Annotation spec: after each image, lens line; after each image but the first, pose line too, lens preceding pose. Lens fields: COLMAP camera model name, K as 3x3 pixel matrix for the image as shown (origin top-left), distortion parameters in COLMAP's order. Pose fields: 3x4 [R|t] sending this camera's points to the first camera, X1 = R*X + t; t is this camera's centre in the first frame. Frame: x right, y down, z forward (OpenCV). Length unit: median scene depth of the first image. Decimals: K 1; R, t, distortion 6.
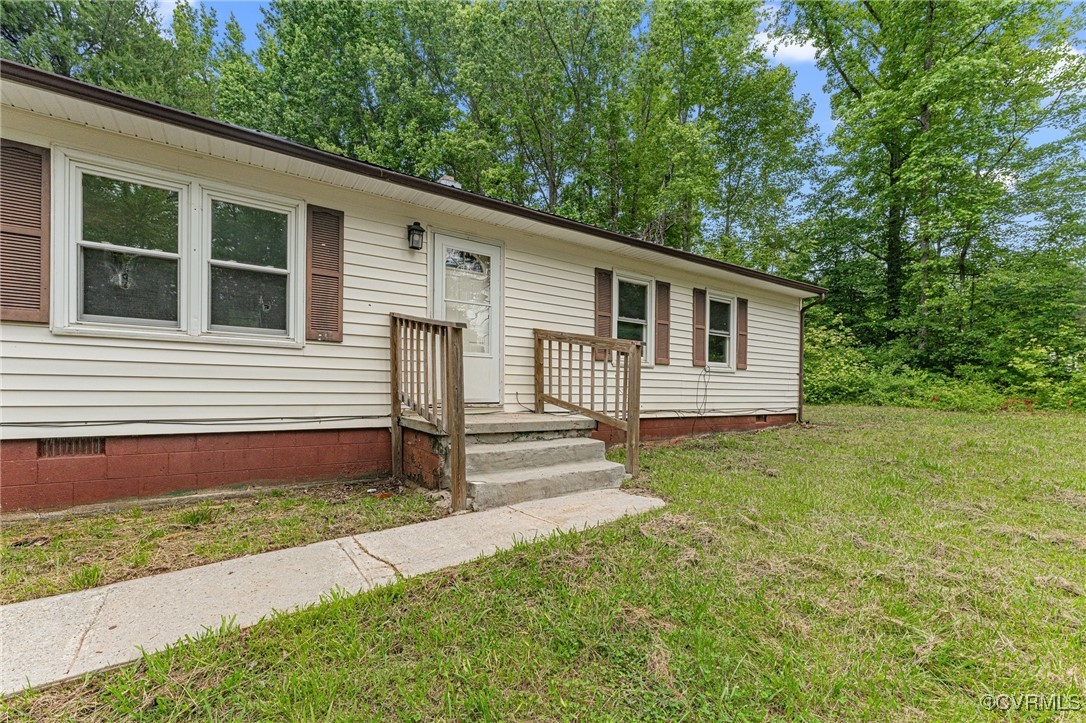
lens RADIAL K [[442.7, 0, 518.1], [0, 442.7, 378.3], [0, 0, 1]] dist [-0.000590, 0.000123]
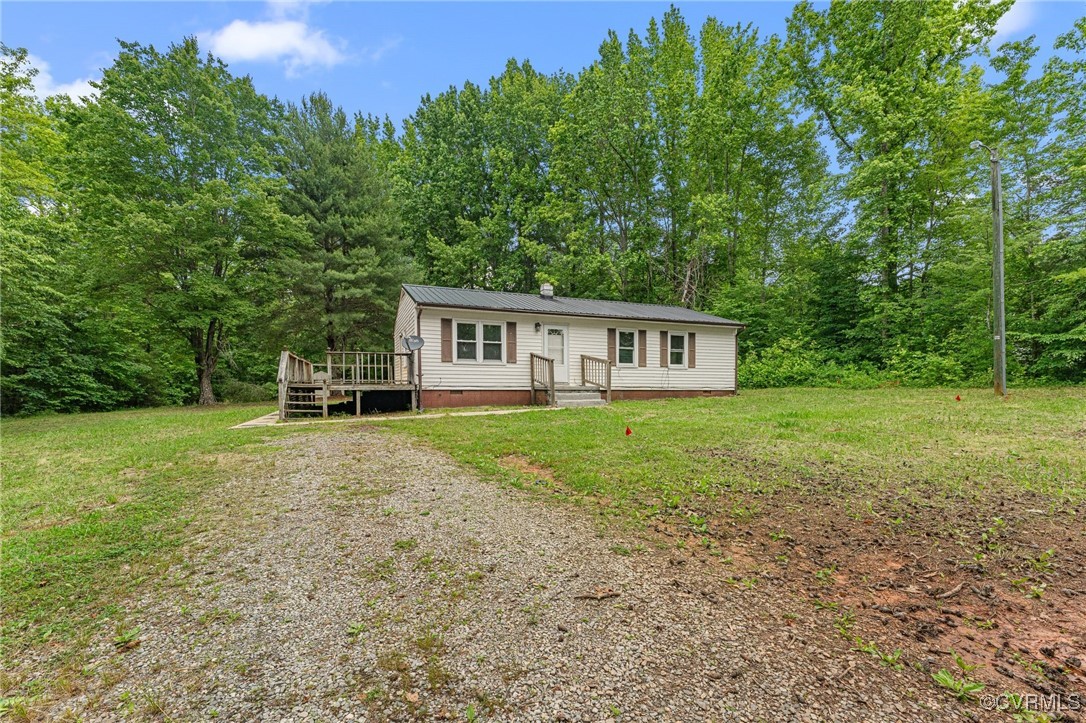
lens RADIAL K [[444.1, 0, 496.9], [0, 444.1, 366.6], [0, 0, 1]] dist [0.001151, 0.000097]
pose [[0.965646, -0.019244, -0.259147, 0.197151], [0.014141, 0.999668, -0.021543, 0.007967], [0.259475, 0.017138, 0.965598, -1.406913]]
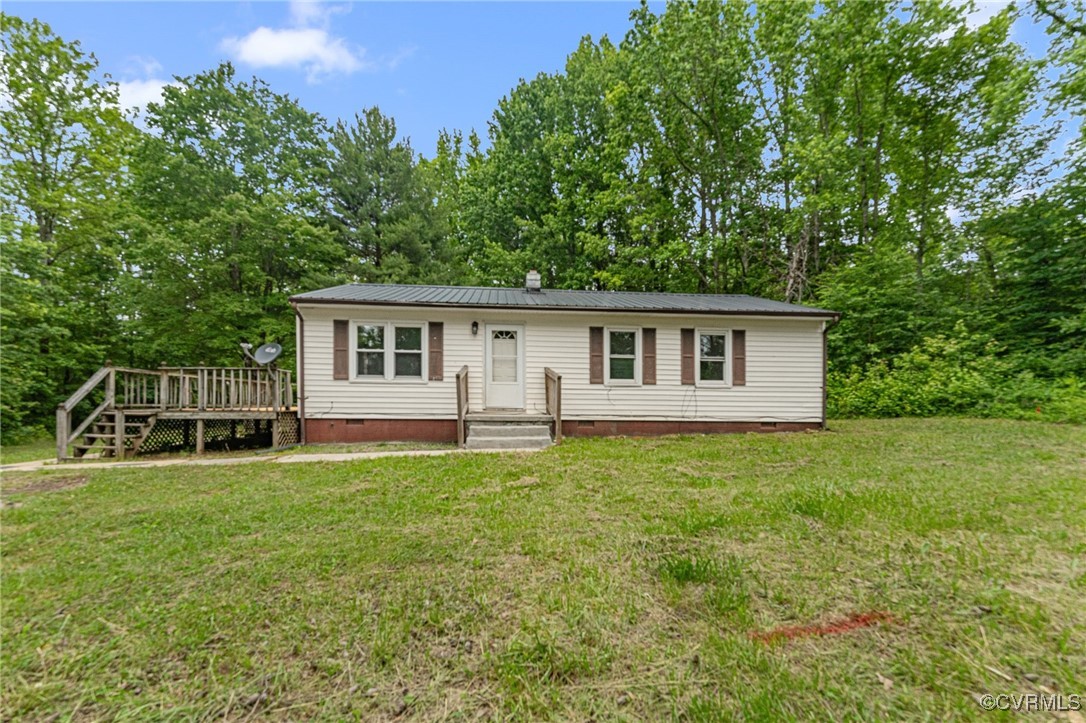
lens RADIAL K [[442.7, 0, 518.1], [0, 442.7, 378.3], [0, 0, 1]] dist [-0.000590, 0.000123]
pose [[0.868942, -0.032385, -0.493854, 0.680548], [0.014242, 0.999080, -0.040456, 0.002677], [0.494710, 0.028121, 0.868603, -0.497095]]
